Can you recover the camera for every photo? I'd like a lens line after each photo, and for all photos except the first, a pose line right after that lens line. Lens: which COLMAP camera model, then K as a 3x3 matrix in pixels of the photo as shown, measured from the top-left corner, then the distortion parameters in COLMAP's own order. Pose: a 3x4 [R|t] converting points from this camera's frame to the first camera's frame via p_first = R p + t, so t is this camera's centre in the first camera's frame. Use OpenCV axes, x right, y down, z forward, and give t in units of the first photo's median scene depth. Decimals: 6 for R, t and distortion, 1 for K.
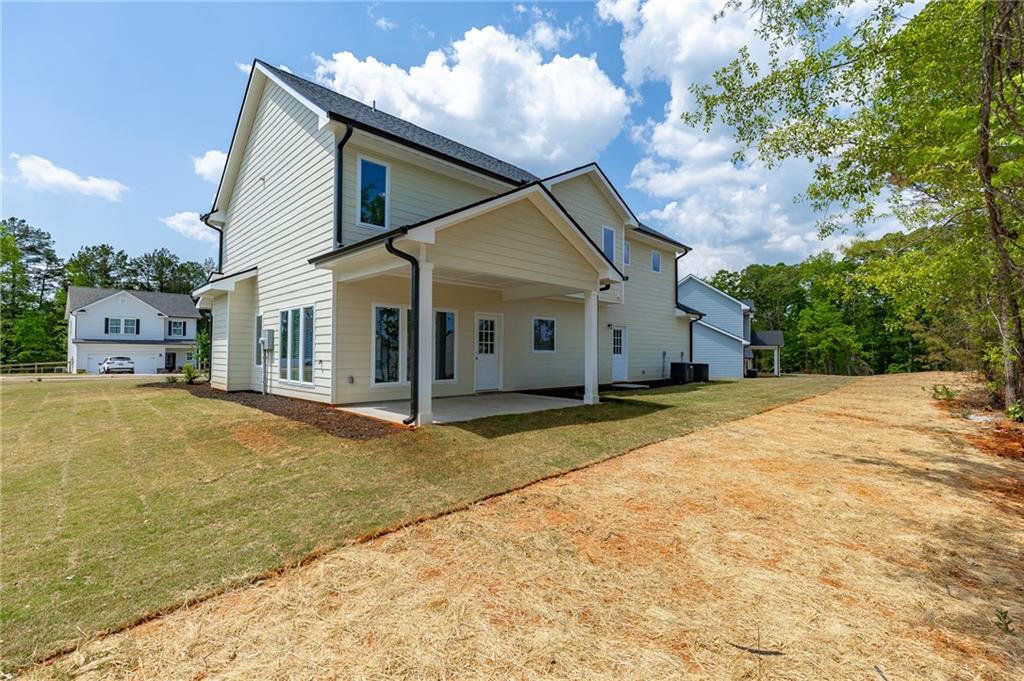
lens RADIAL K [[460.6, 0, 511.8], [0, 460.6, 342.8], [0, 0, 1]] dist [0.000114, -0.000001]
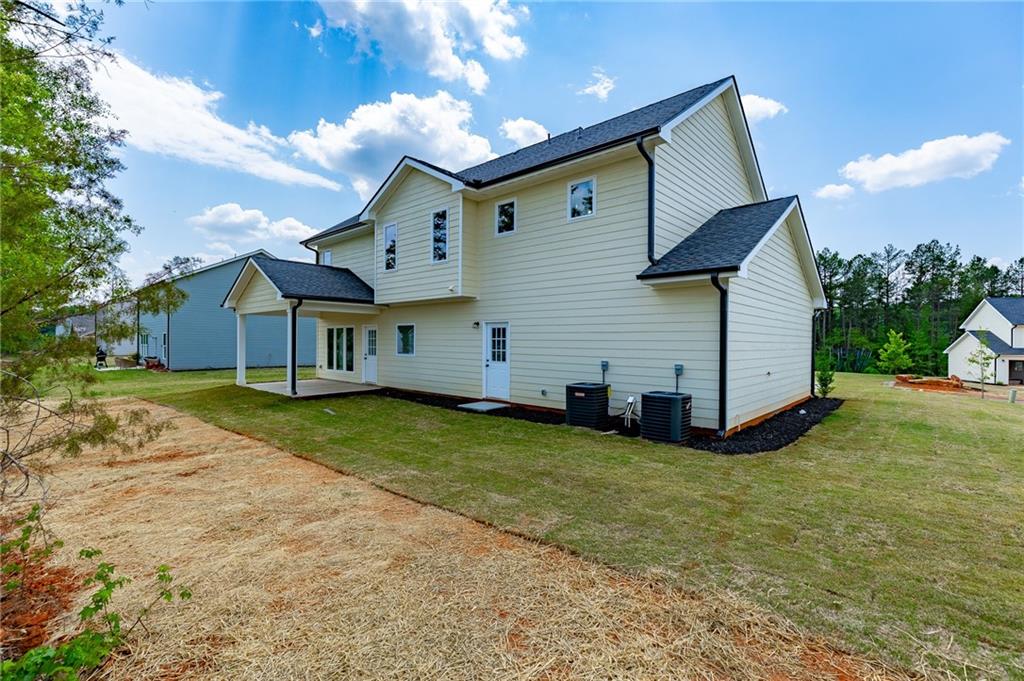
lens RADIAL K [[460.6, 0, 511.8], [0, 460.6, 342.8], [0, 0, 1]] dist [0.000114, -0.000001]
pose [[0.056236, -0.002059, -0.998415, 0.963129], [0.013128, 0.999913, -0.001323, -0.003486], [0.998331, -0.013032, 0.056258, 0.985101]]
